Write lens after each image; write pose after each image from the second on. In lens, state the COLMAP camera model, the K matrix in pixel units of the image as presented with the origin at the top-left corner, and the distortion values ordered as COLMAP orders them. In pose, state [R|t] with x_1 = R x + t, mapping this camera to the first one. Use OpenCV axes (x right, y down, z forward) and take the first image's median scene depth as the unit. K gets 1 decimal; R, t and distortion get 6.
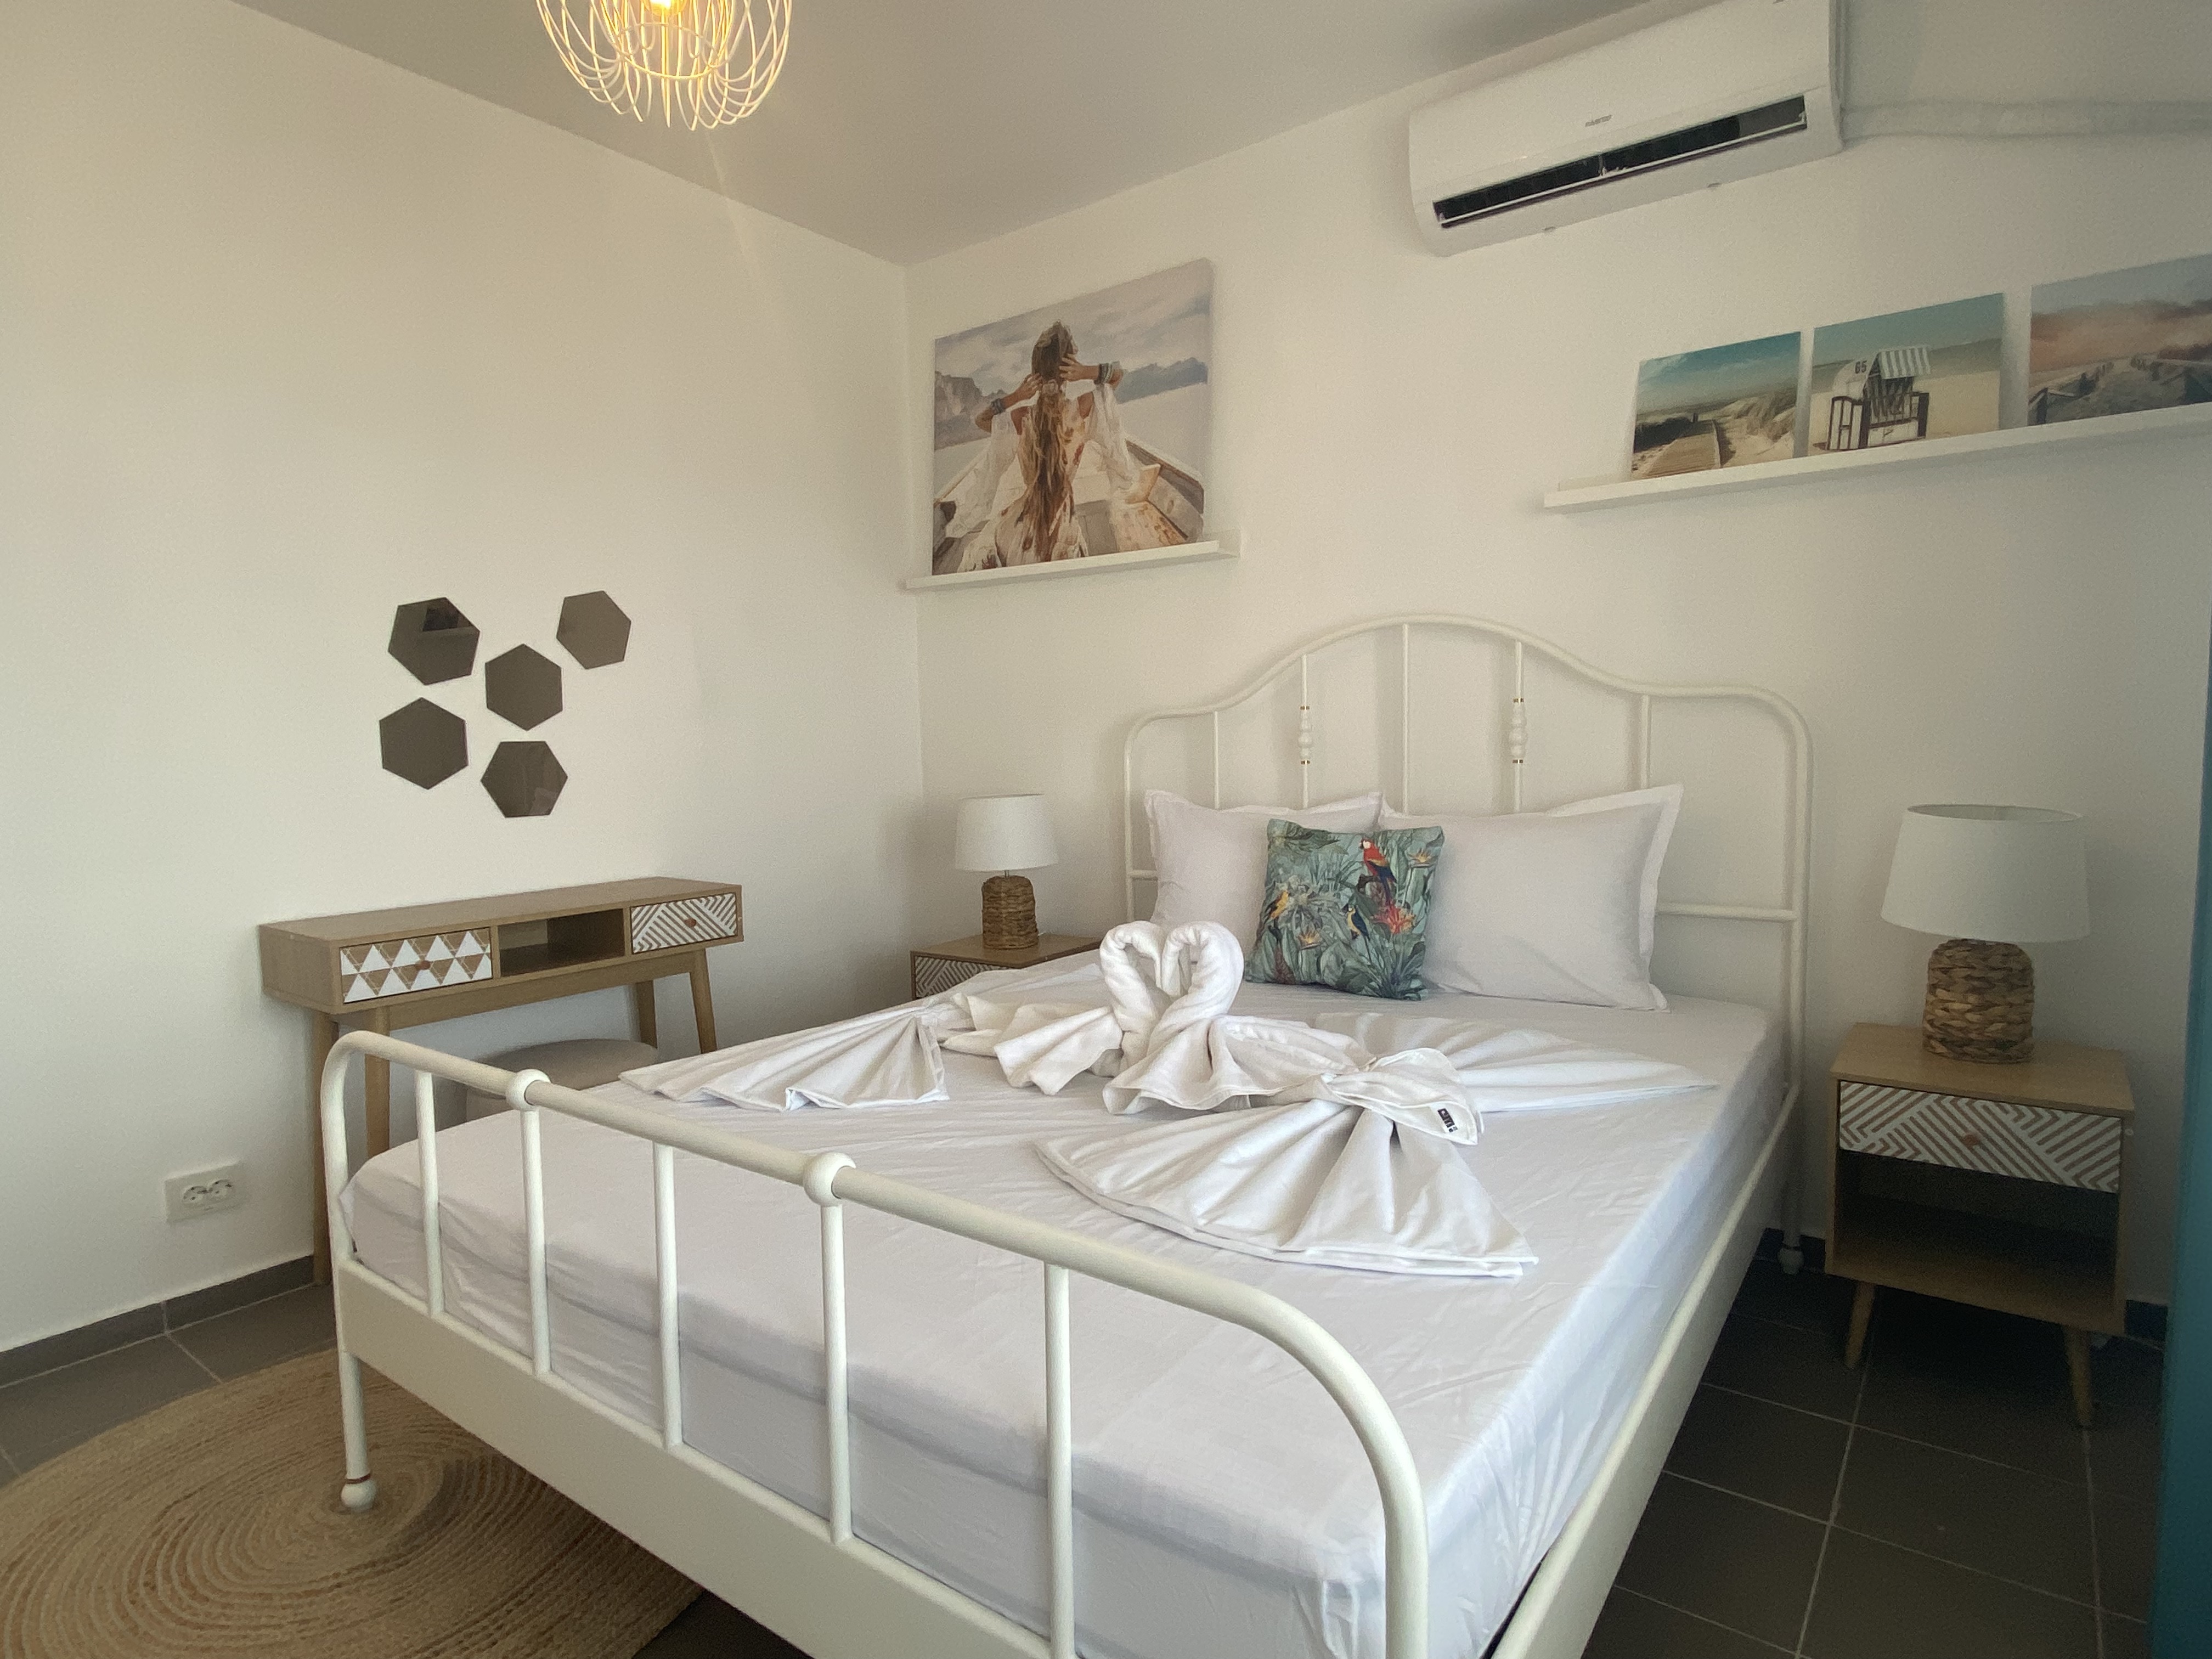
lens RADIAL K [[1184.1, 0, 1106.0], [0, 1184.1, 829.5], [0, 0, 1]] dist [0.064908, -0.063294]
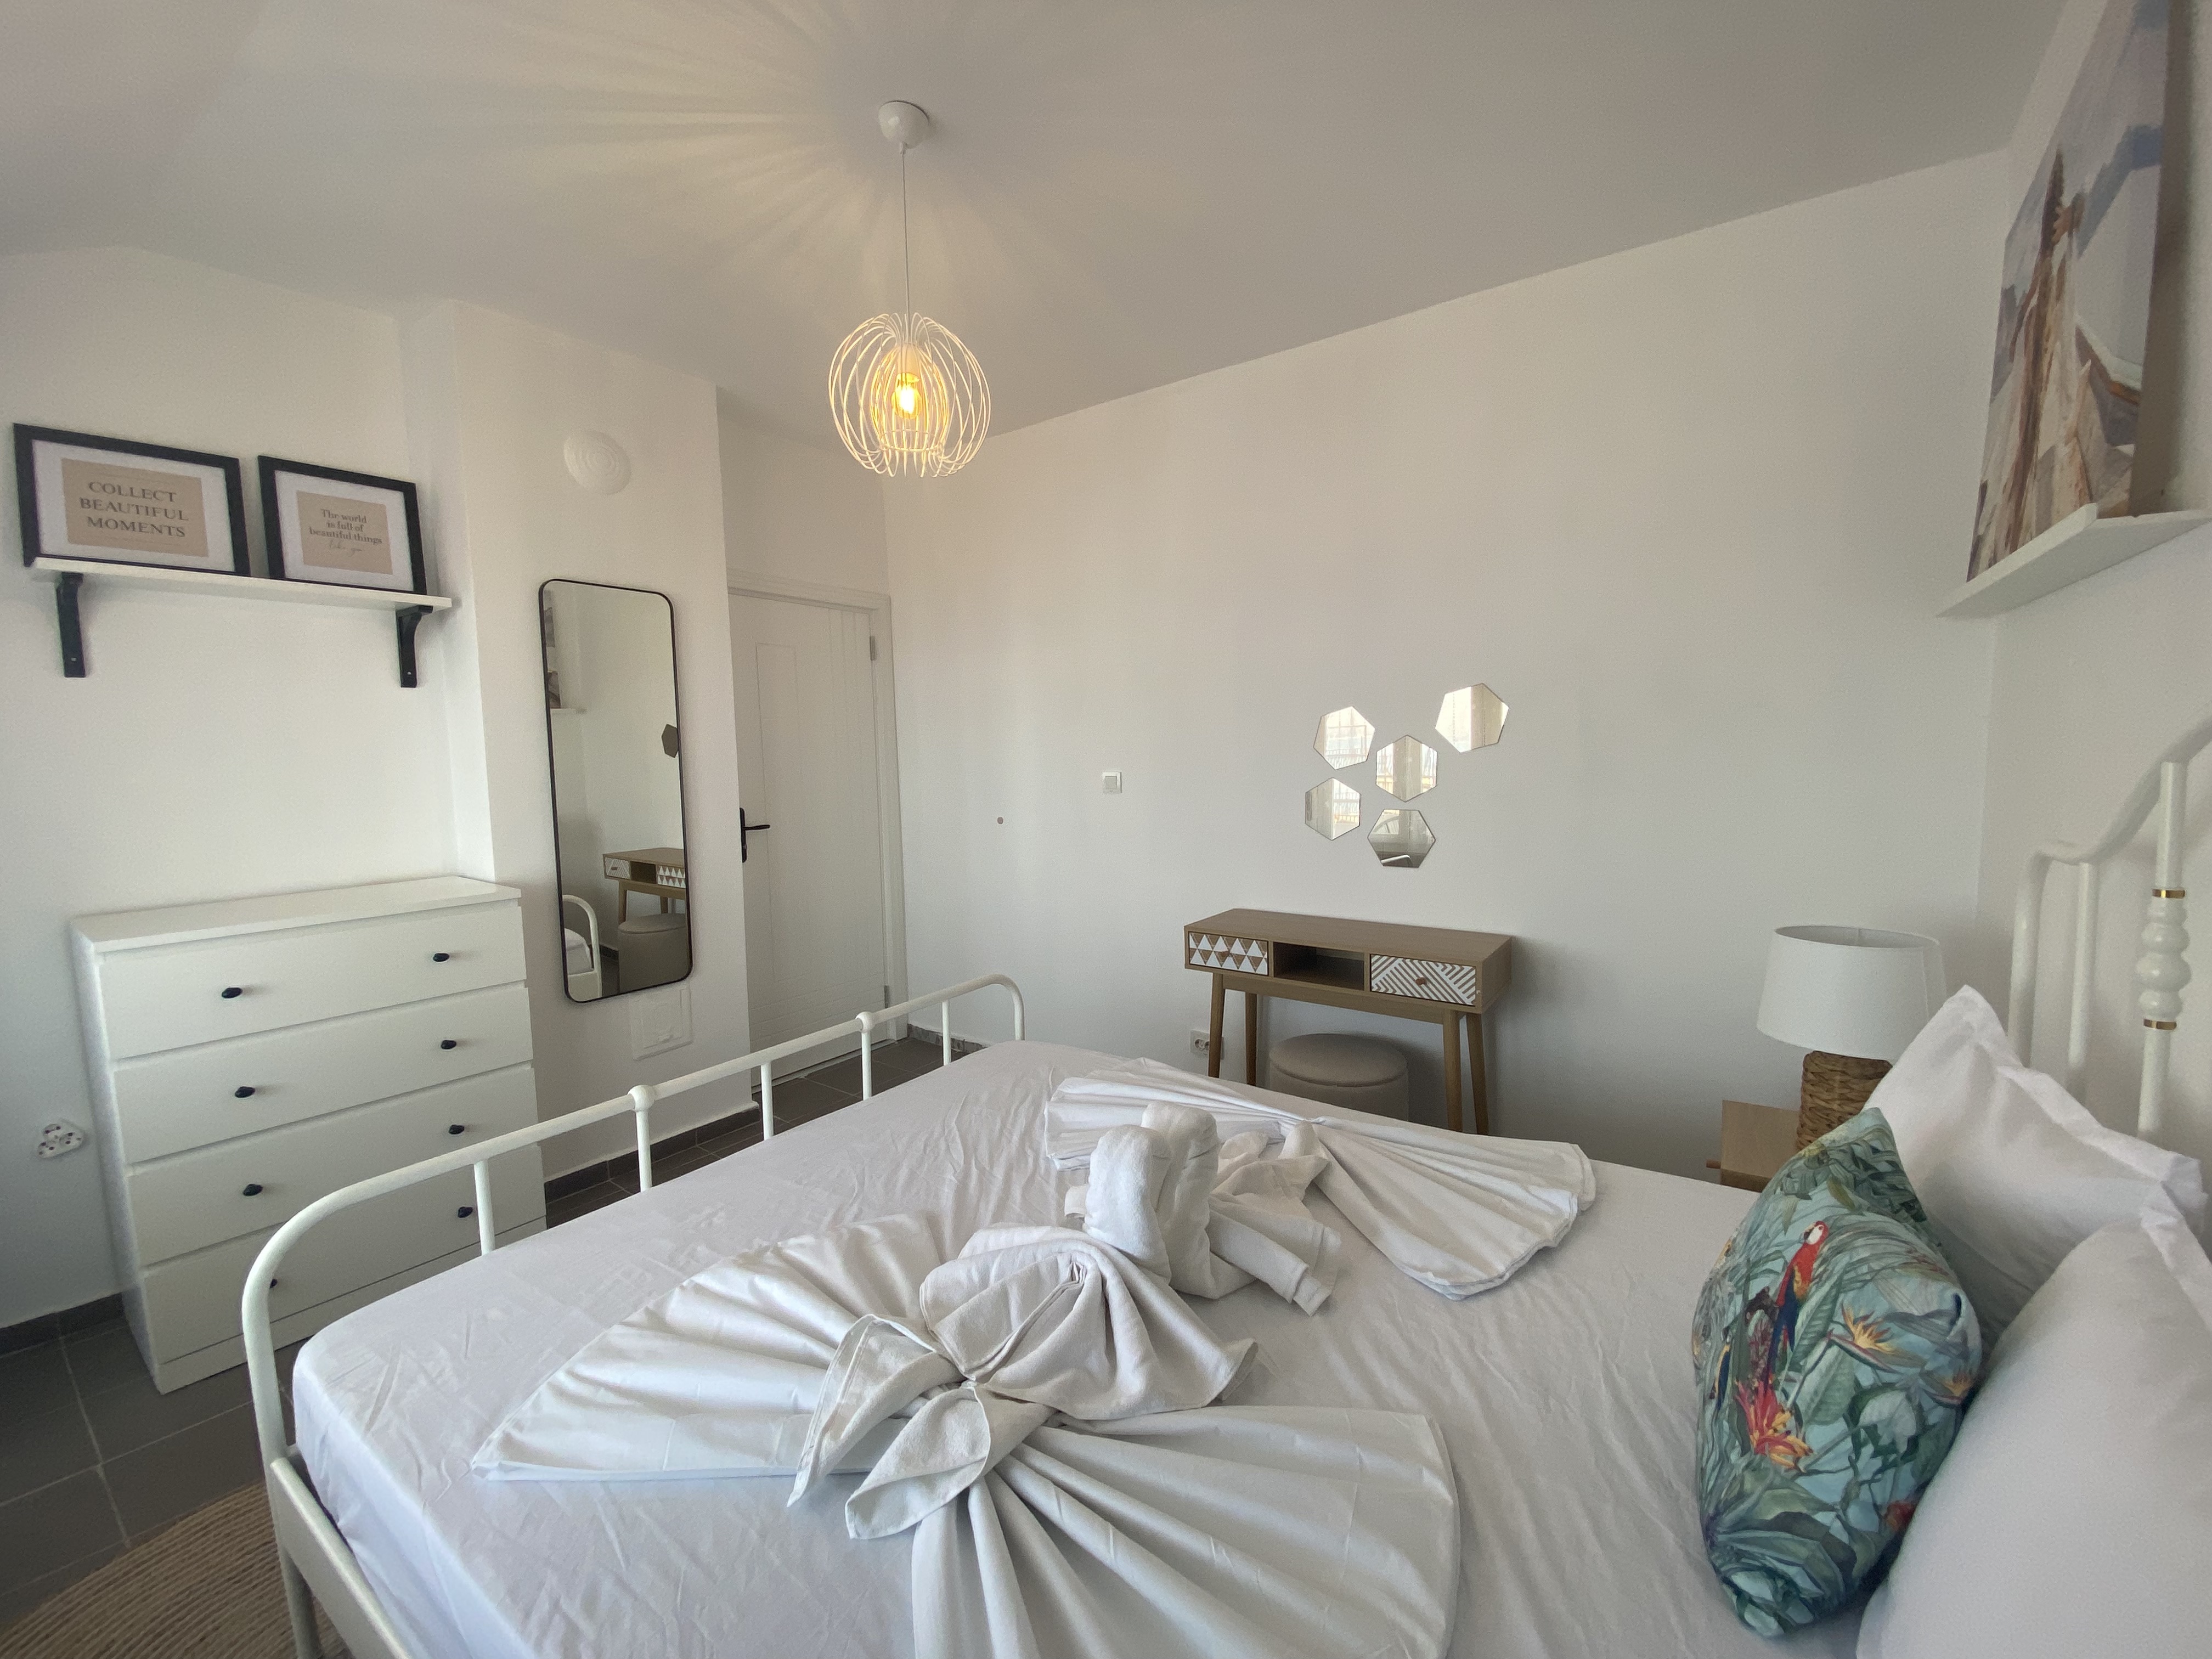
lens RADIAL K [[891.7, 0, 1100.0], [0, 891.7, 826.5], [0, 0, 1]] dist [0.022690, -0.021547]
pose [[0.024313, 0.111381, -0.993480, 0.519013], [-0.058750, 0.992216, 0.109802, -0.156247], [0.997977, 0.055698, 0.030667, 0.711405]]
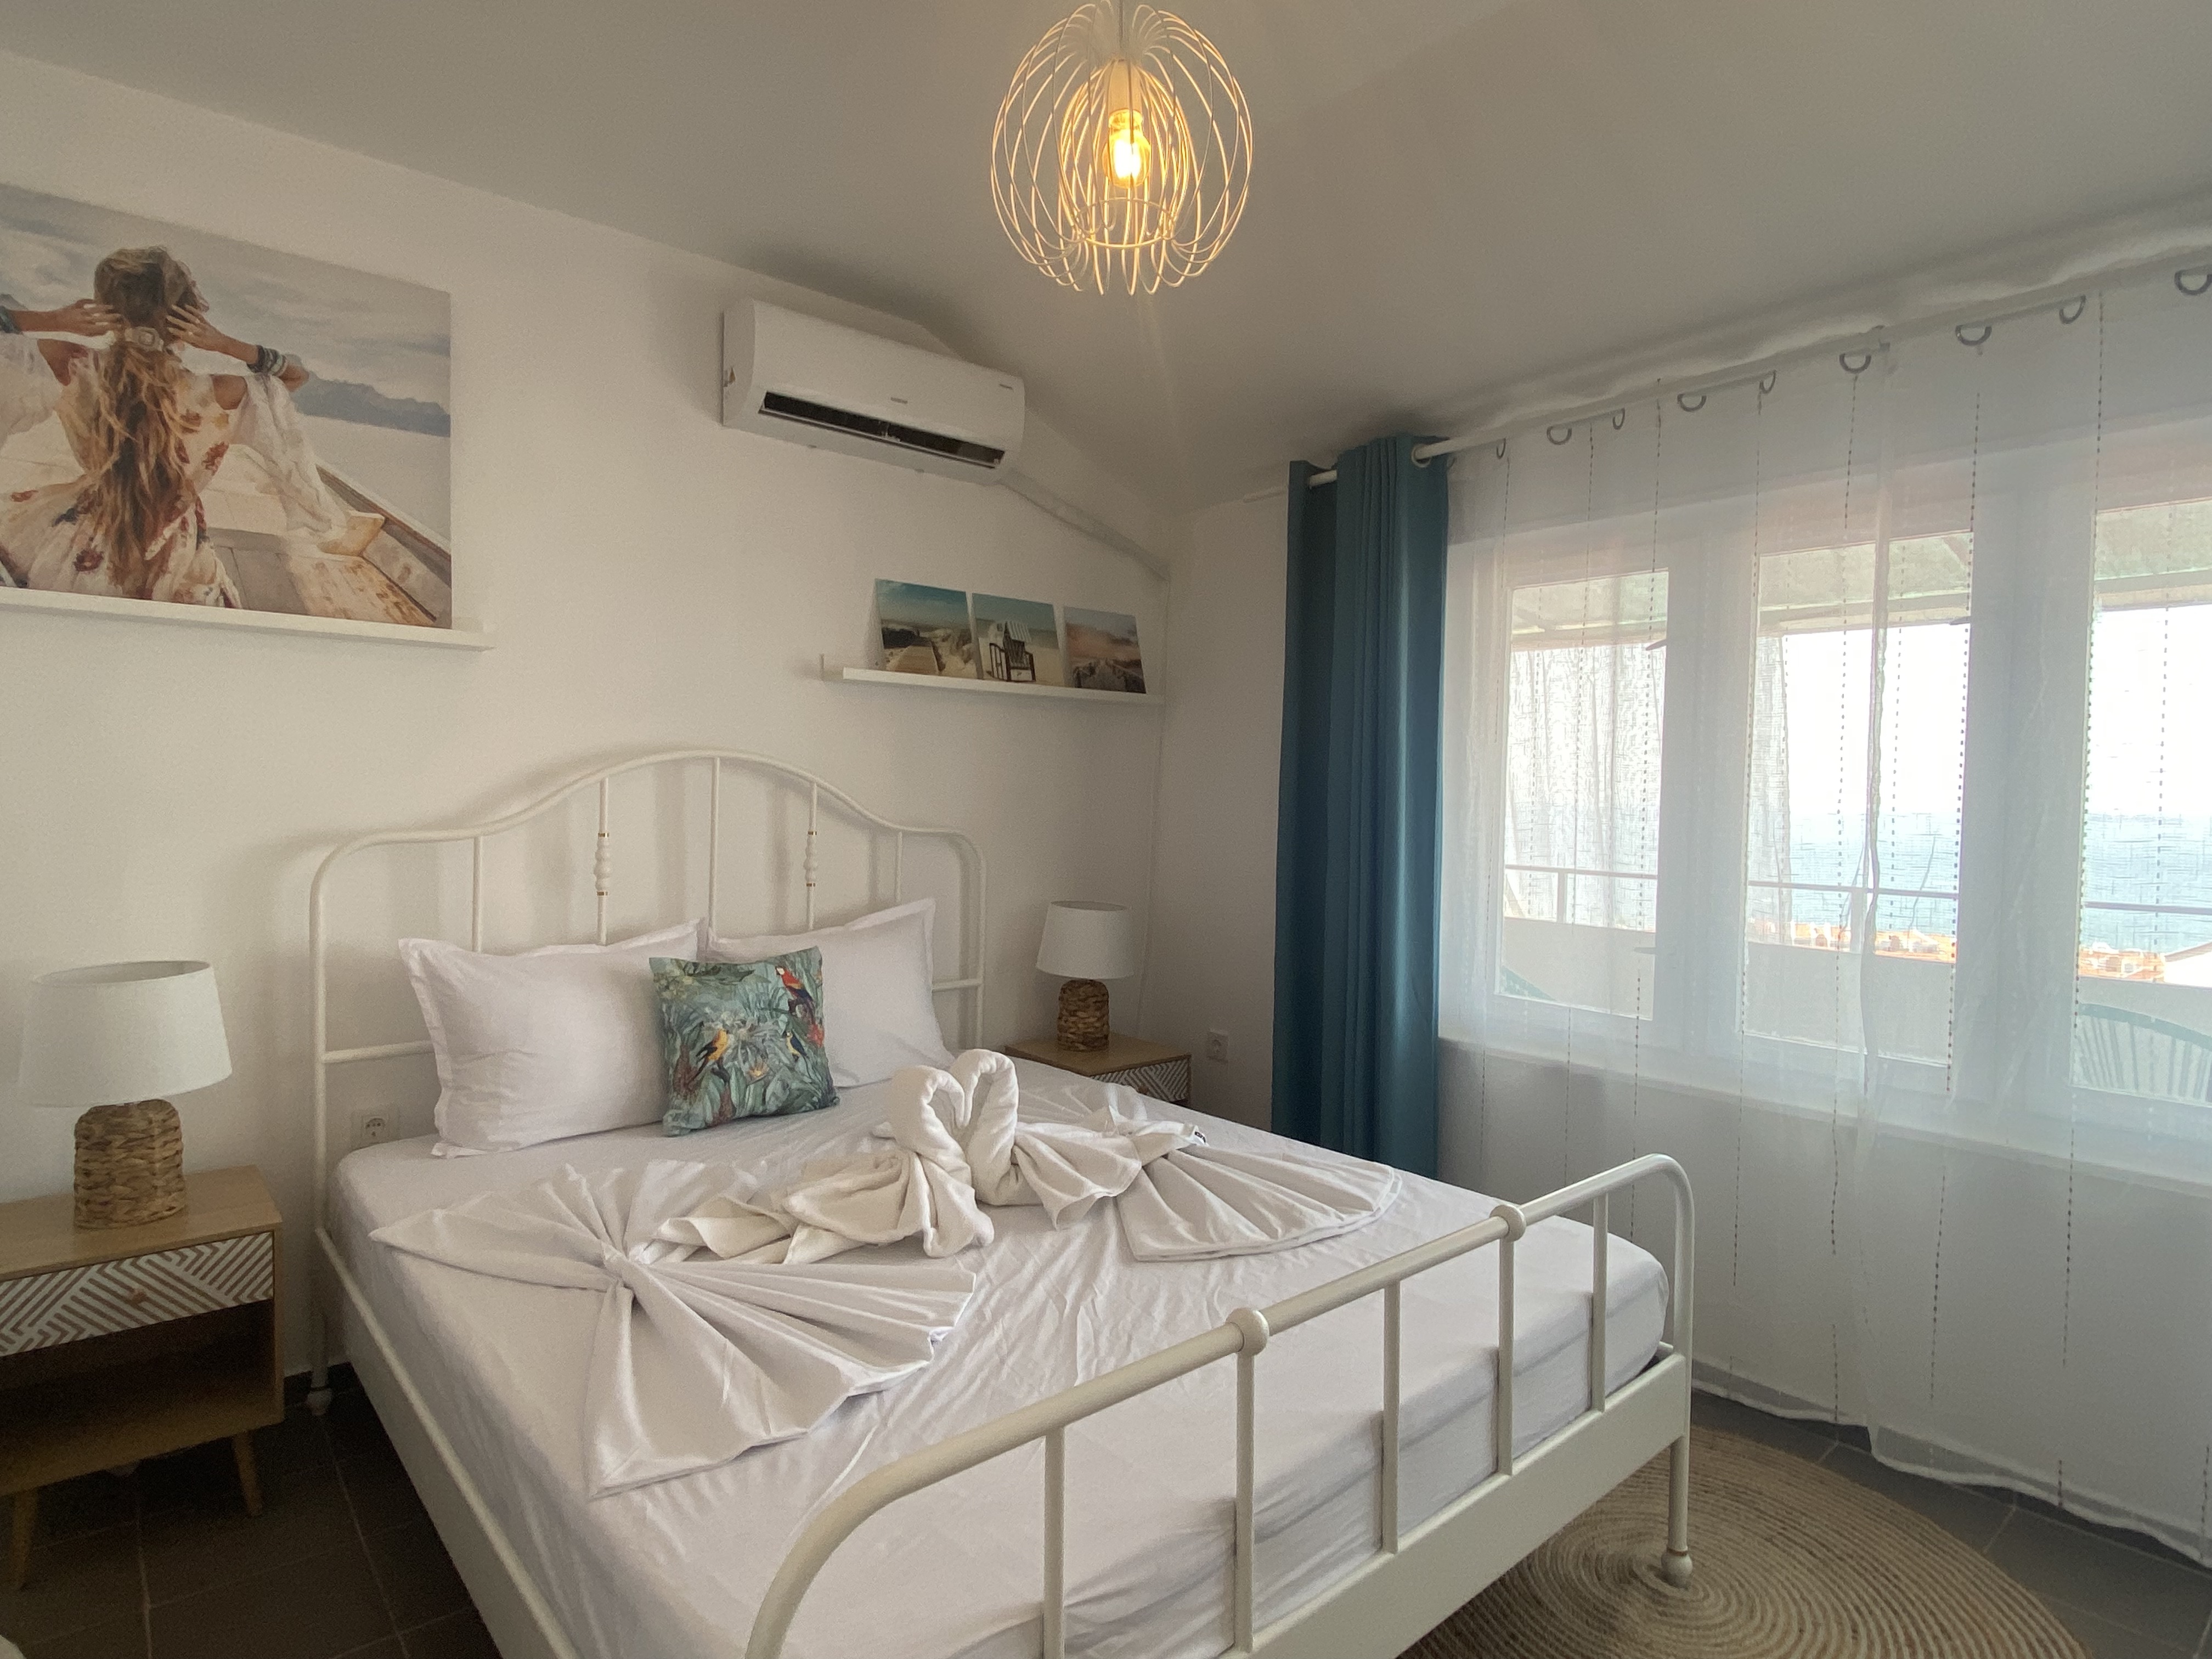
lens RADIAL K [[1183.6, 0, 1108.1], [0, 1183.6, 819.3], [0, 0, 1]] dist [0.038012, -0.036676]
pose [[0.217540, 0.006038, 0.976033, -0.743940], [0.057076, 0.998191, -0.018896, -0.084989], [-0.974381, 0.059819, 0.216802, 0.473210]]
